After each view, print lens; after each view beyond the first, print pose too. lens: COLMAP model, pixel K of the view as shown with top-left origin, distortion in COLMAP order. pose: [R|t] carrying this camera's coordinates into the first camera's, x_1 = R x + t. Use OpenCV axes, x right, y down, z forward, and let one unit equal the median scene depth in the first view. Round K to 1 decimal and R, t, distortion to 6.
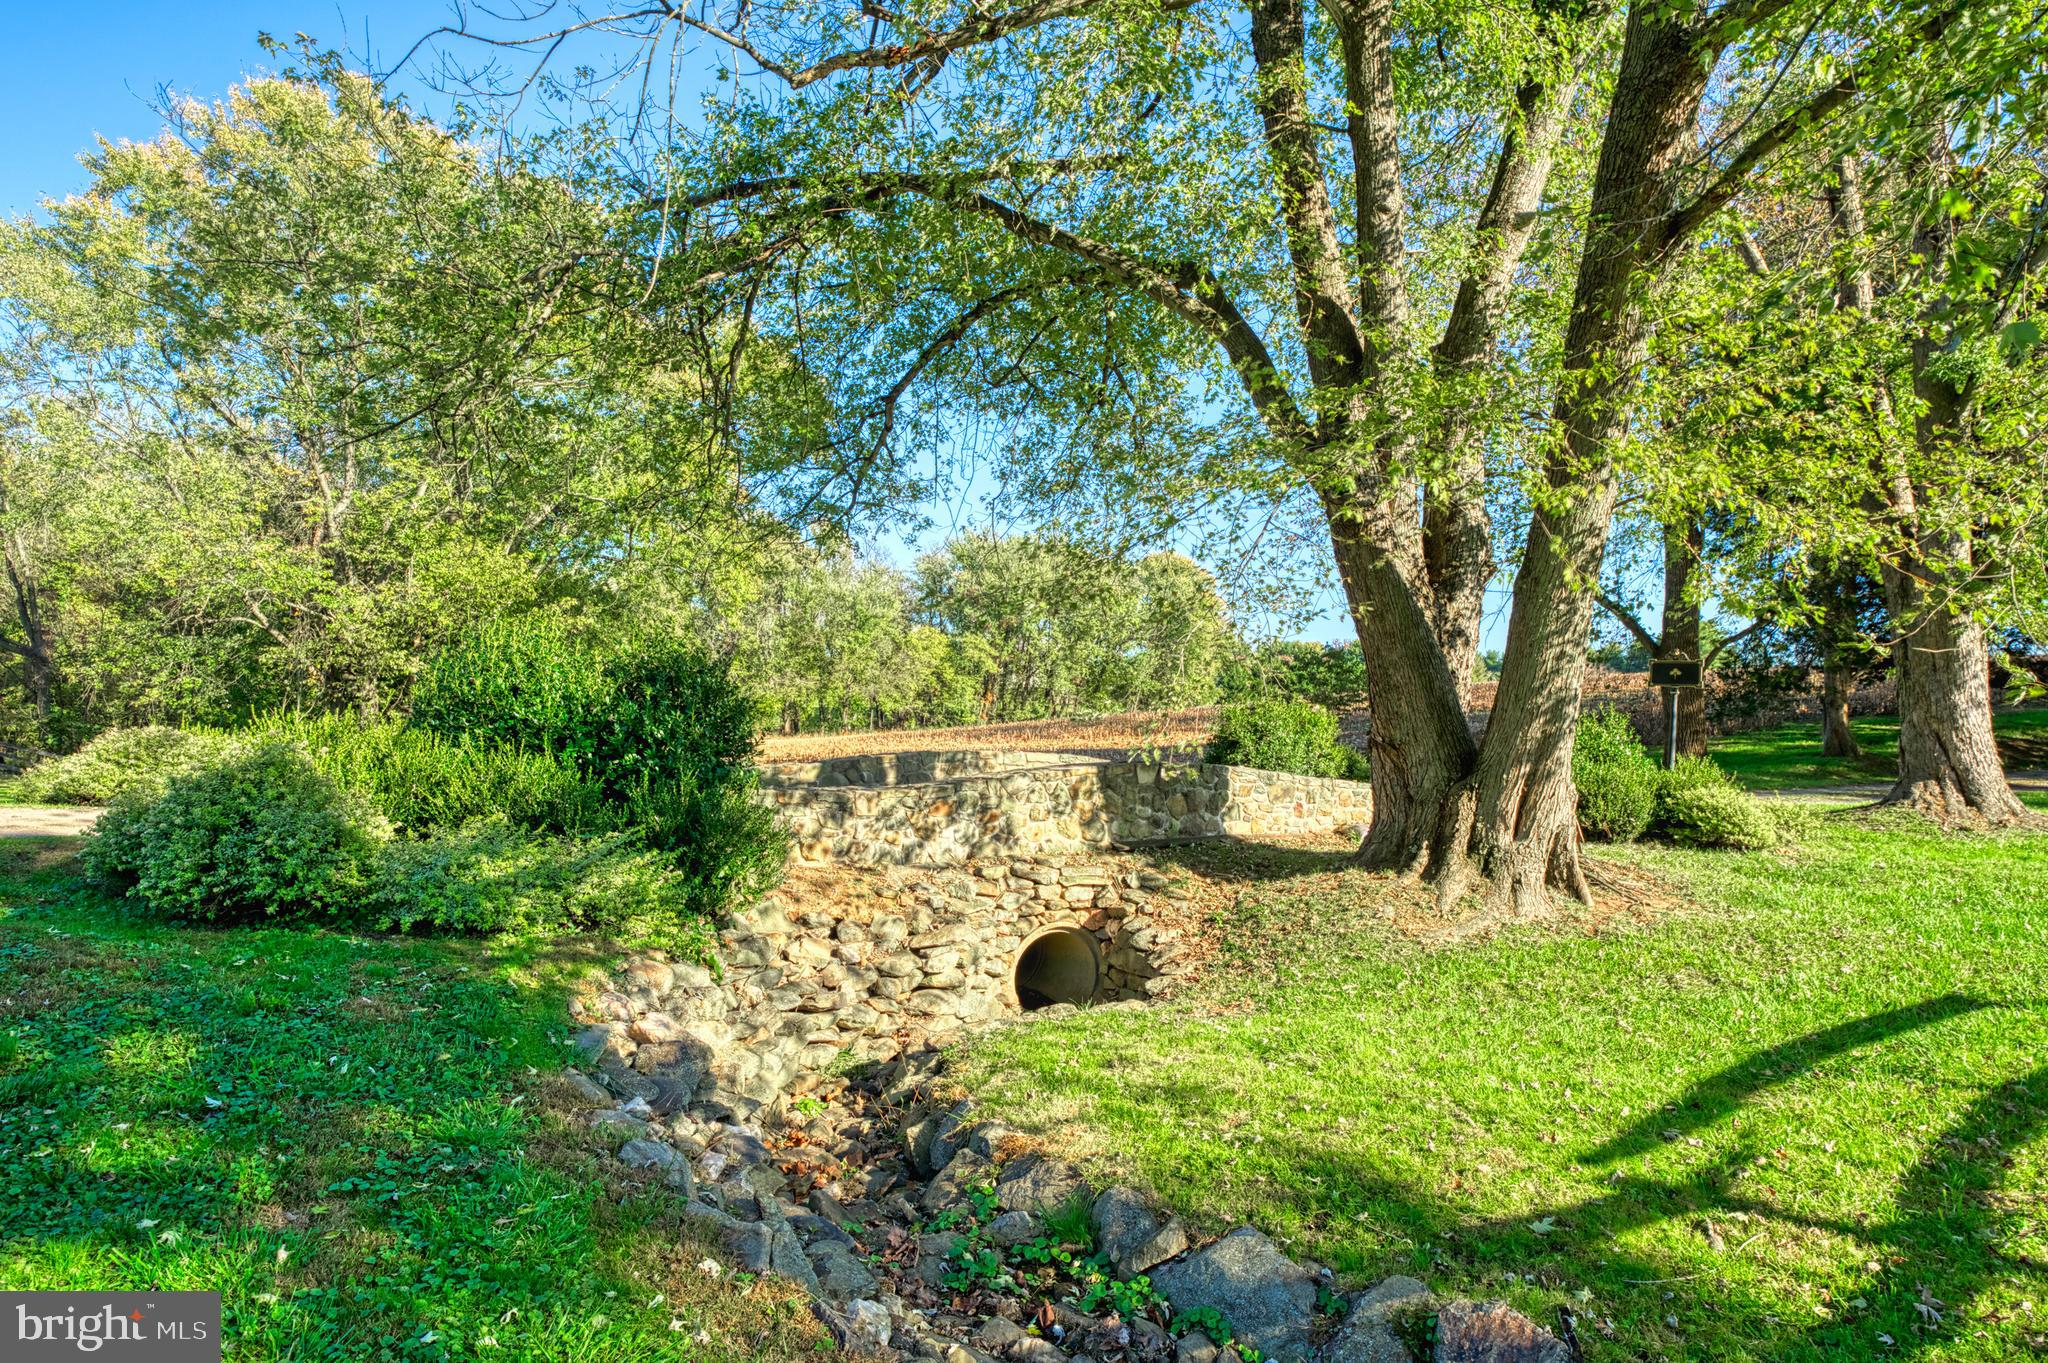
lens RADIAL K [[1131.5, 0, 1074.1], [0, 1131.5, 687.9], [0, 0, 1]] dist [0.006275, 0.000728]
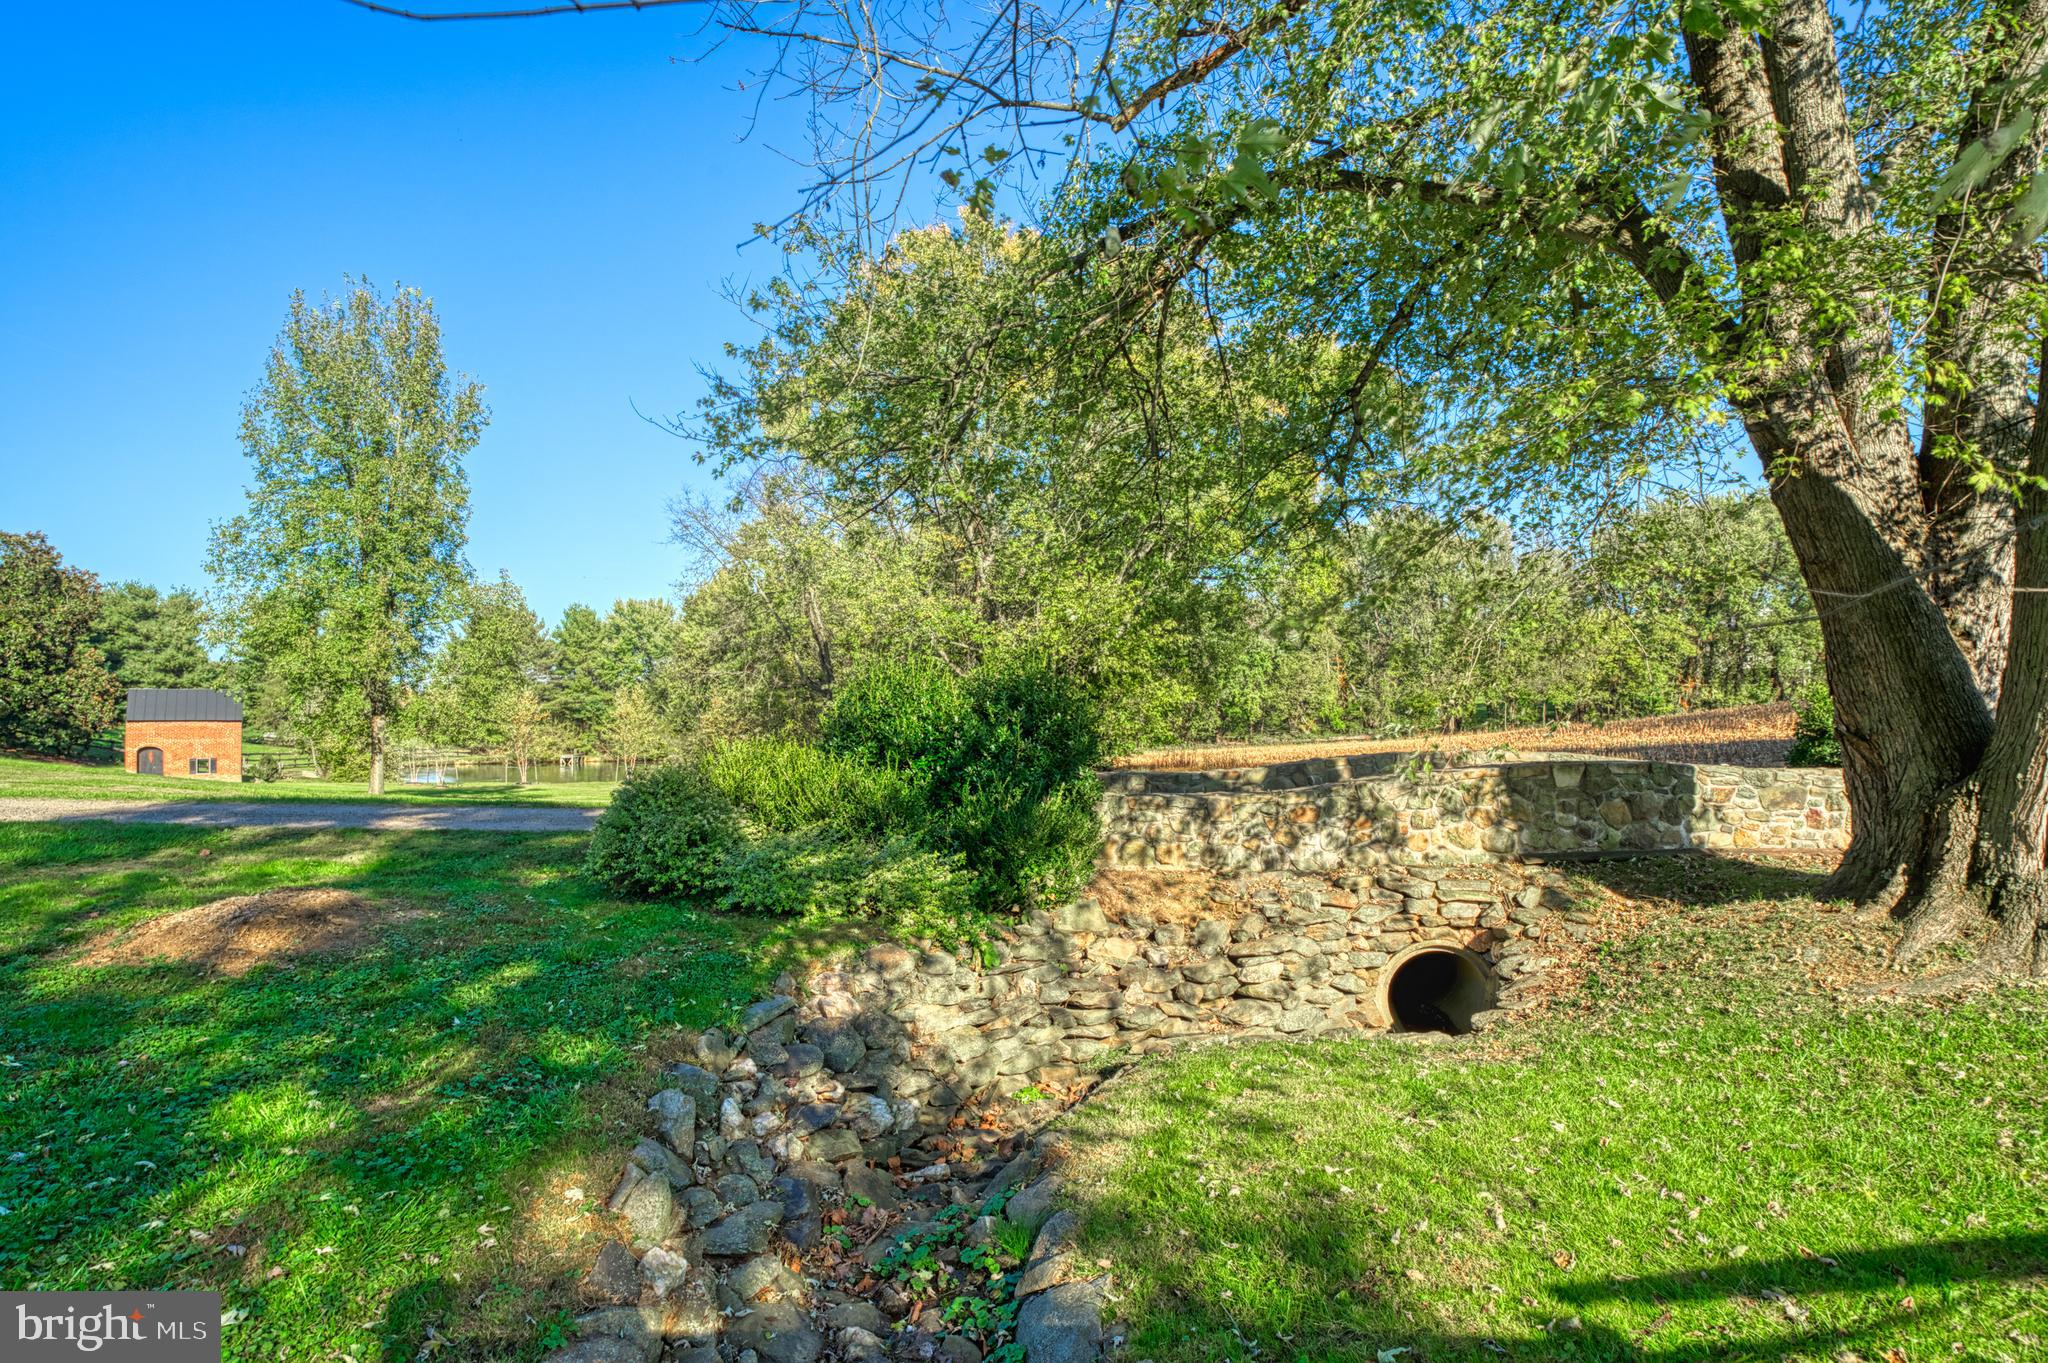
lens RADIAL K [[1131.5, 0, 1068.3], [0, 1131.5, 699.7], [0, 0, 1]] dist [0.006275, 0.000728]
pose [[0.836666, -0.048120, -0.545595, 0.252137], [0.053880, 0.998533, -0.005444, 0.002543], [0.545057, -0.024841, 0.838031, 0.080016]]
